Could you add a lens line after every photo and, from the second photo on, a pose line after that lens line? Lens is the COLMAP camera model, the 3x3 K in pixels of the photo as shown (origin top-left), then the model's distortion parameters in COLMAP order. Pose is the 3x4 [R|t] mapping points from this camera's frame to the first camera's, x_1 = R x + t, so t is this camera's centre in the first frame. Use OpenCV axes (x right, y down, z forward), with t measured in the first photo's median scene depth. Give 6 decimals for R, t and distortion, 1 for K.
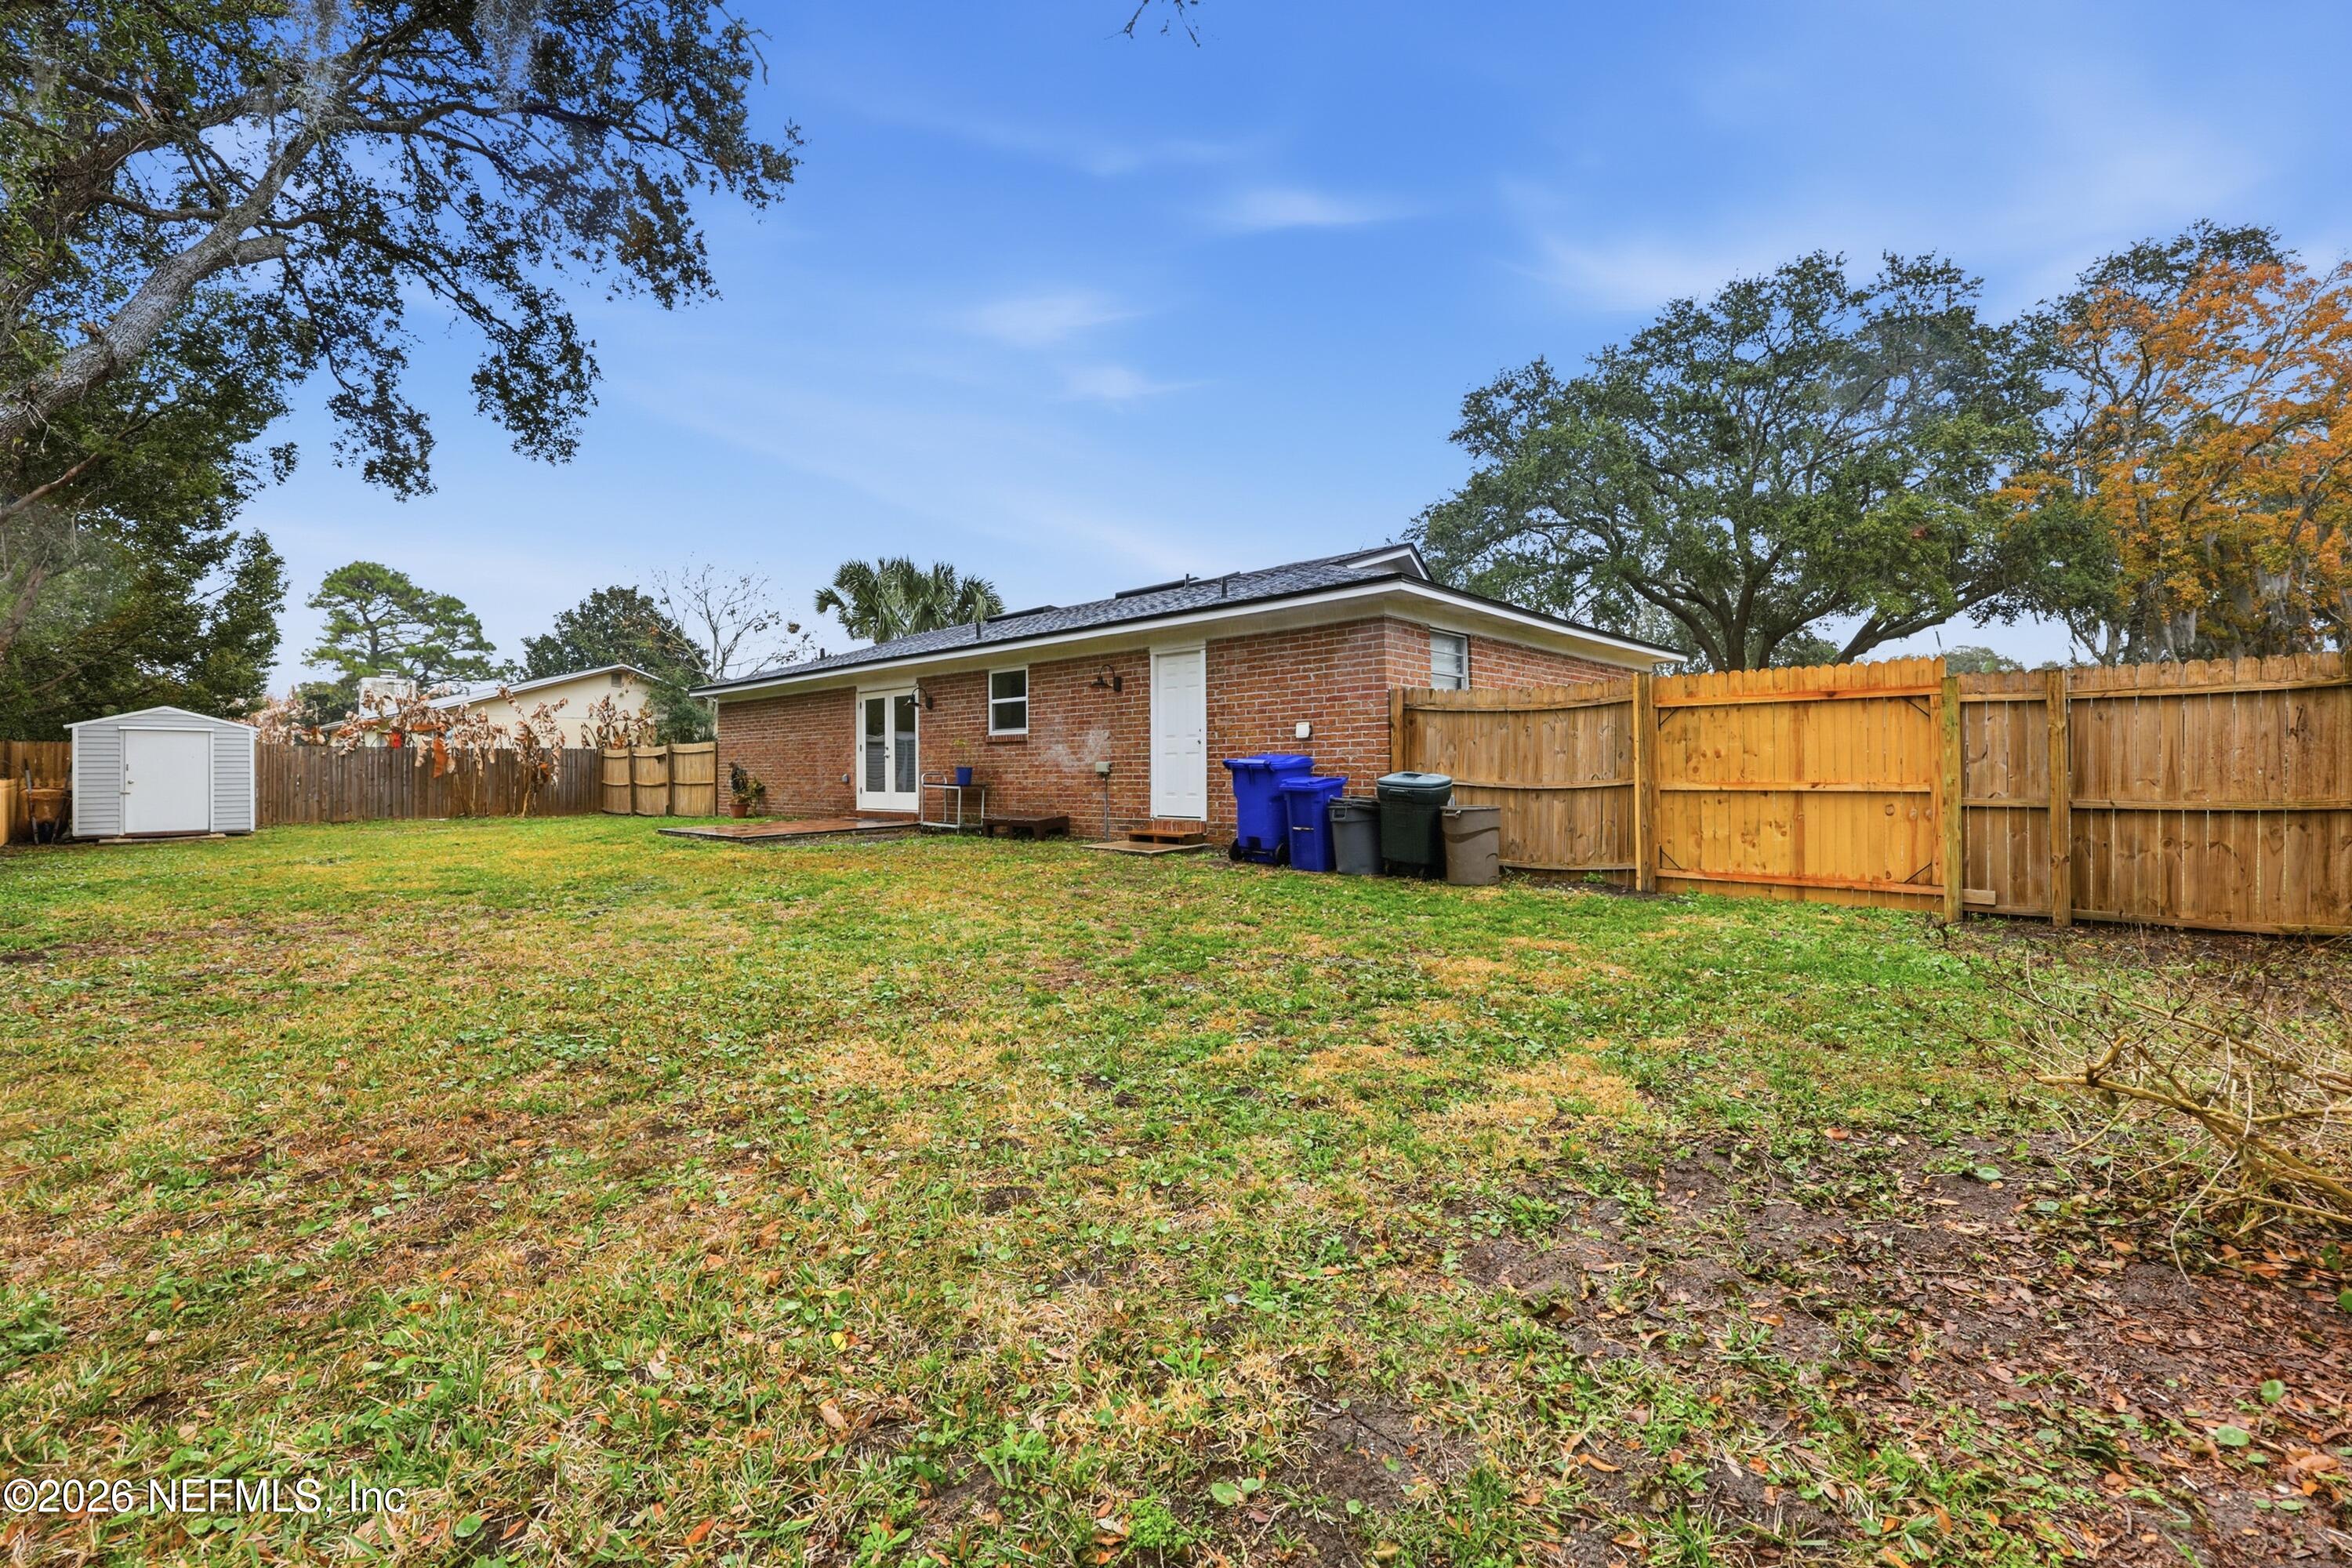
lens RADIAL K [[960.4, 0, 1174.5], [0, 960.4, 774.8], [0, 0, 1]] dist [-0.000785, 0.000093]
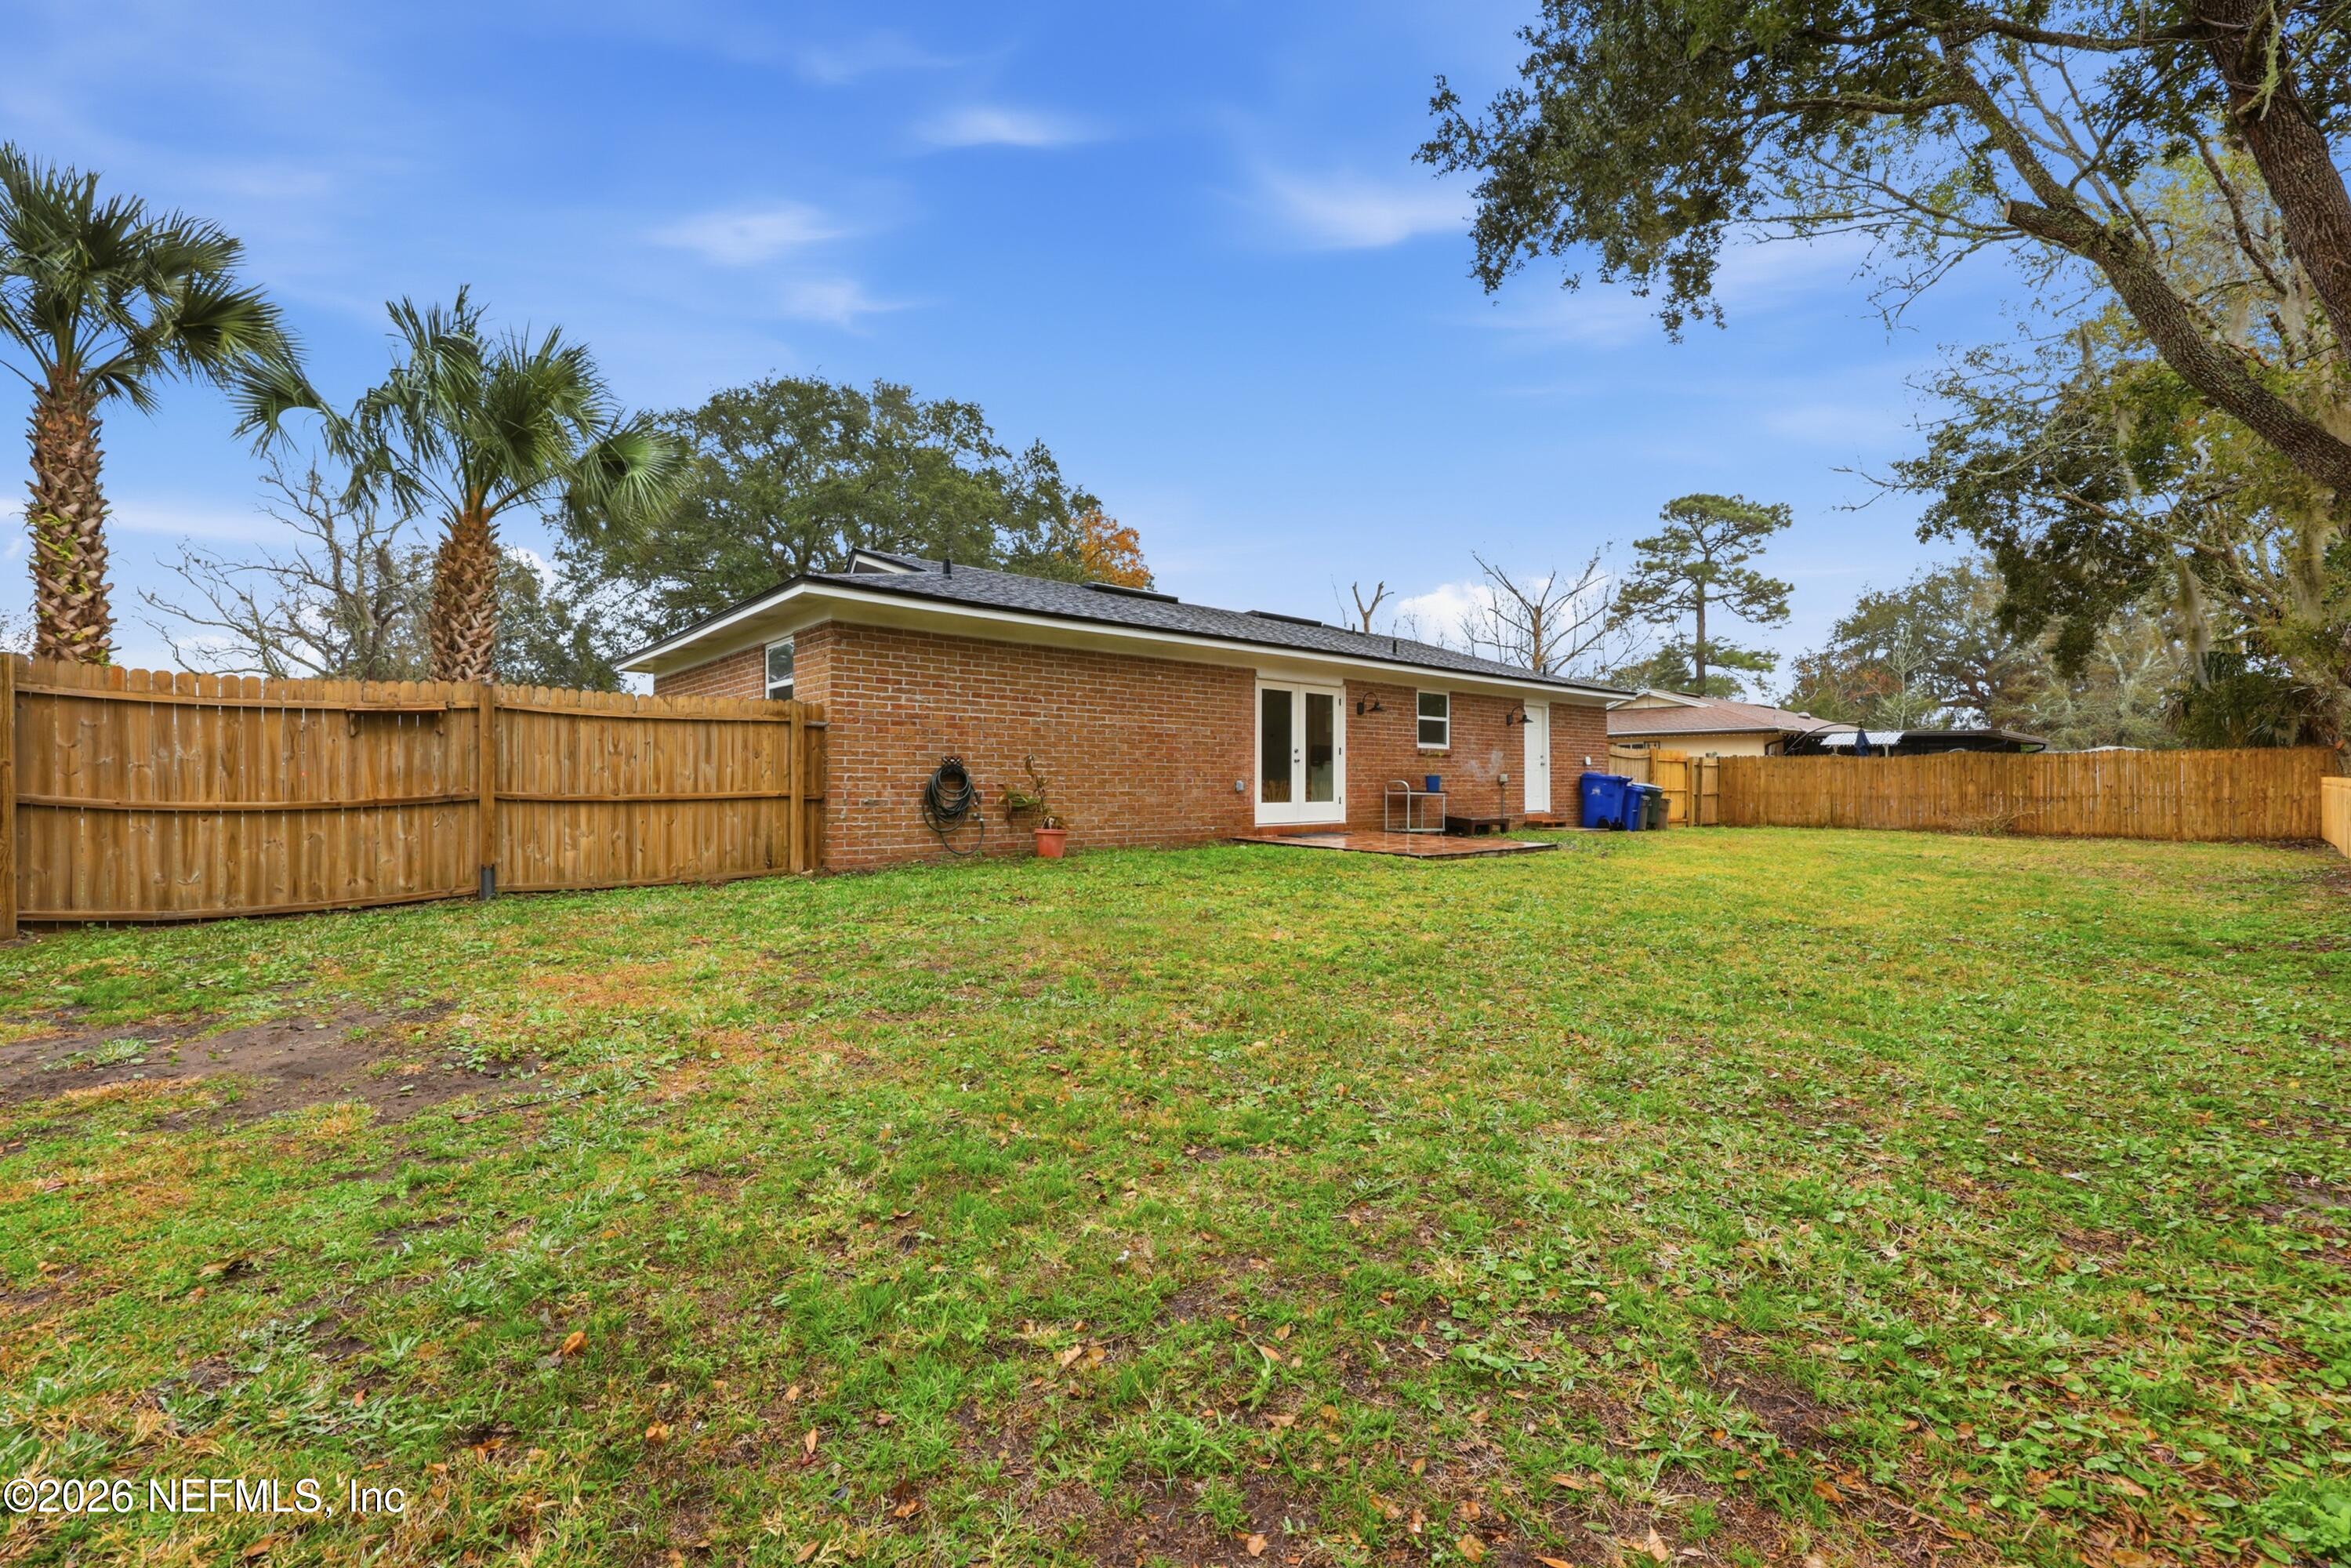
lens RADIAL K [[960.0, 0, 1173.3], [0, 960.0, 785.1], [0, 0, 1]] dist [-0.000785, 0.000093]
pose [[0.124374, 0.013247, 0.992147, -1.331170], [0.004047, 0.999896, -0.013858, 0.016732], [-0.992227, 0.005739, 0.124307, 1.147230]]
